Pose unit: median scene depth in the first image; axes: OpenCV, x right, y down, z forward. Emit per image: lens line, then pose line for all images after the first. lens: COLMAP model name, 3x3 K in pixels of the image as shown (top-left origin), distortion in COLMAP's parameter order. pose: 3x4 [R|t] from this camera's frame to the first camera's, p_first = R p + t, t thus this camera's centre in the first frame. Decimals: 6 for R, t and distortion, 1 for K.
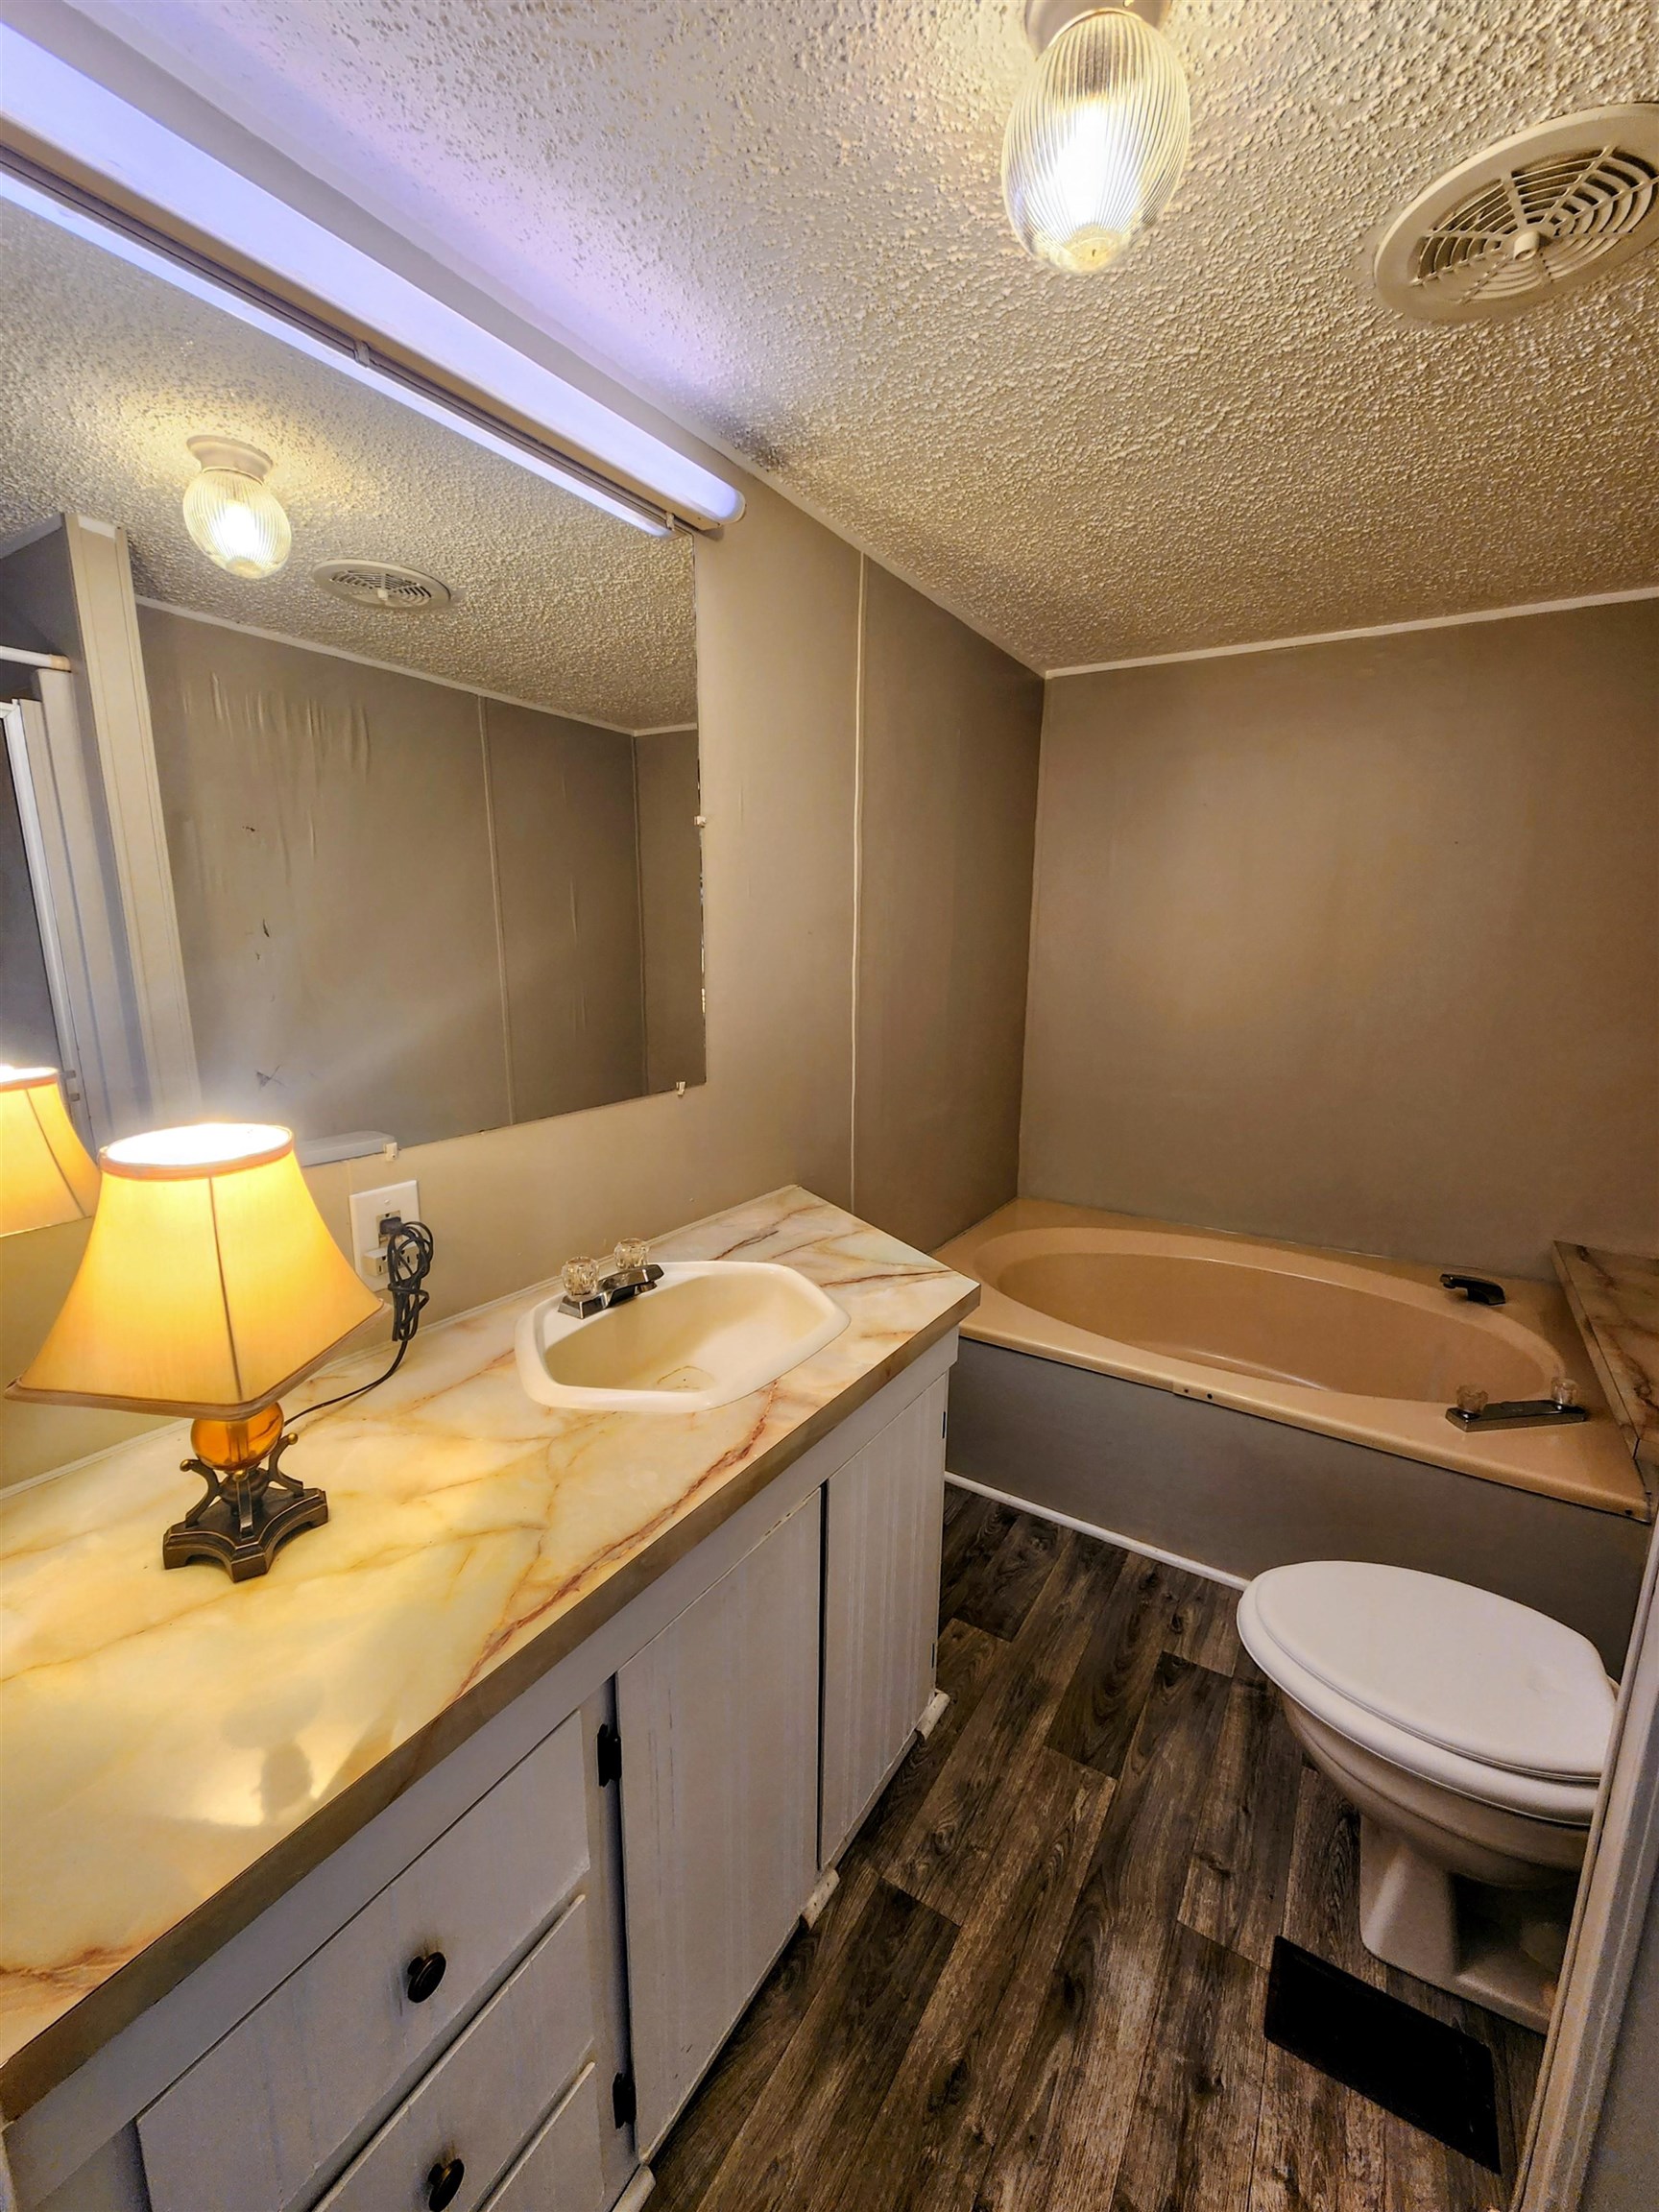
lens RADIAL K [[907.7, 0, 831.6], [0, 907.7, 1109.2], [0, 0, 1]] dist [-0.002358, 0.001059]
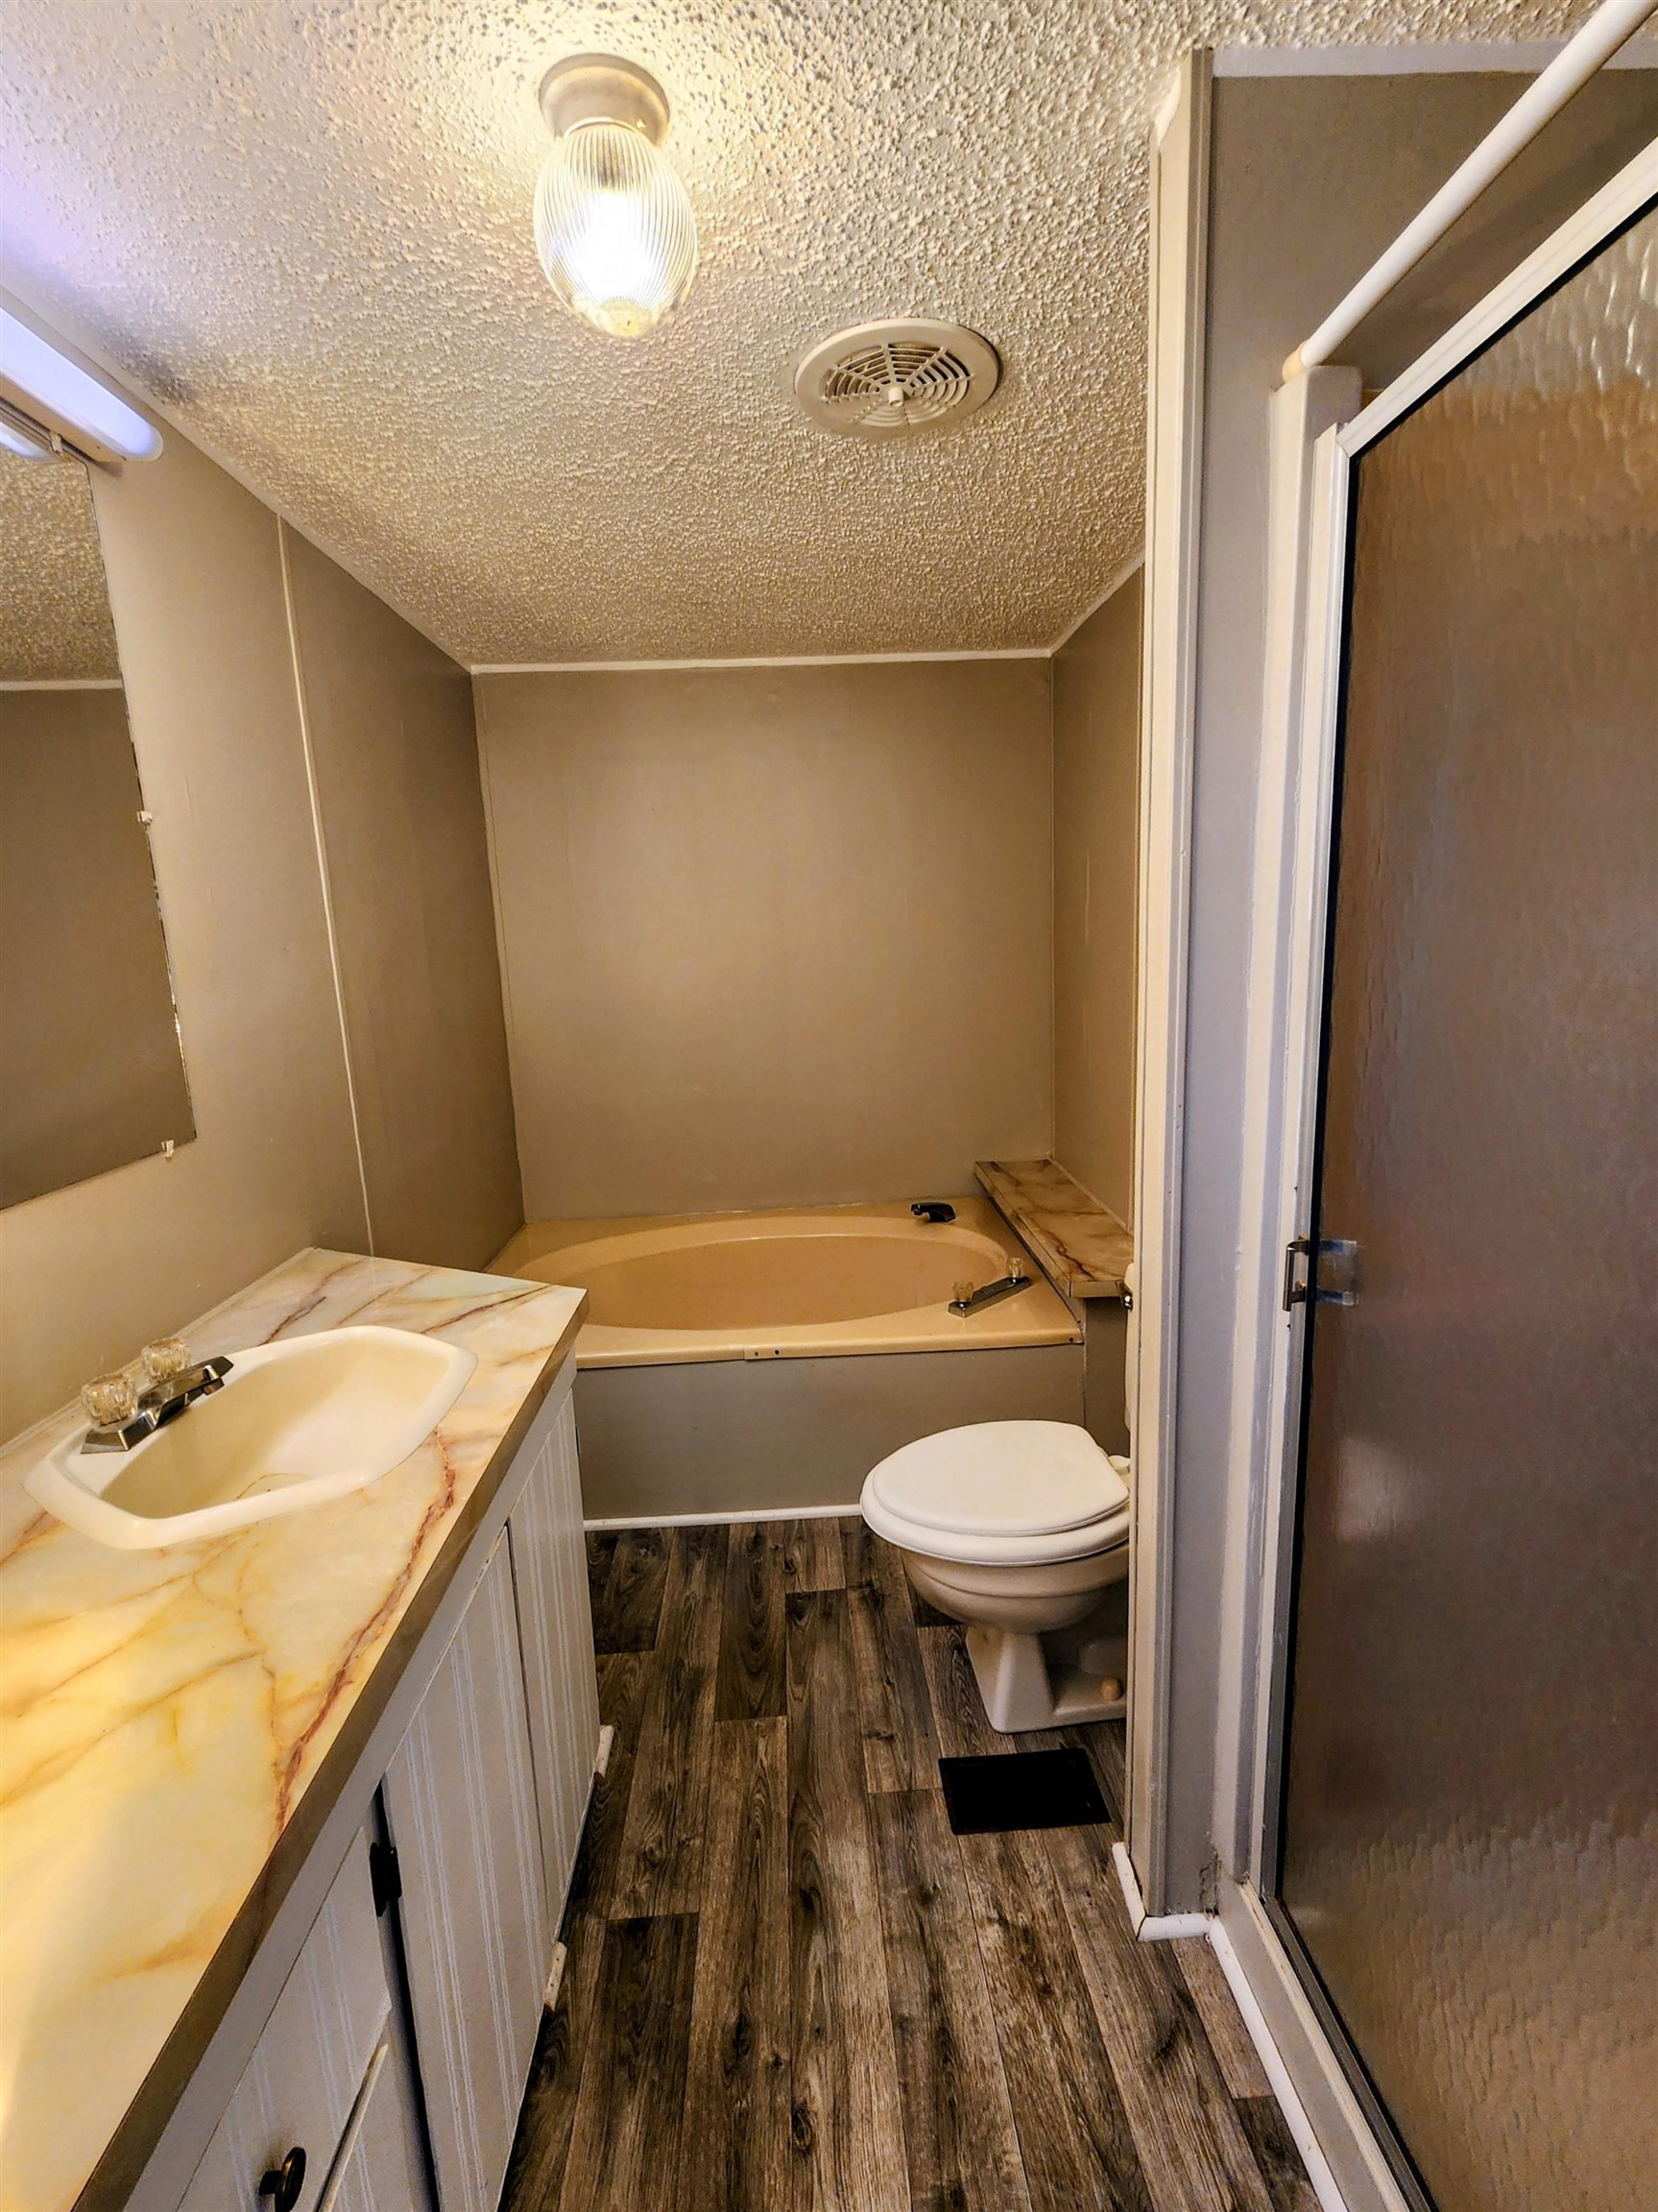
lens RADIAL K [[987.4, 0, 829.0], [0, 987.4, 1106.0], [0, 0, 1]] dist [-0.007122, 0.002145]
pose [[0.820010, -0.145088, 0.553654, -0.197097], [0.161821, 0.986639, 0.018884, 0.020401], [-0.548997, 0.074107, 0.832533, -0.050315]]
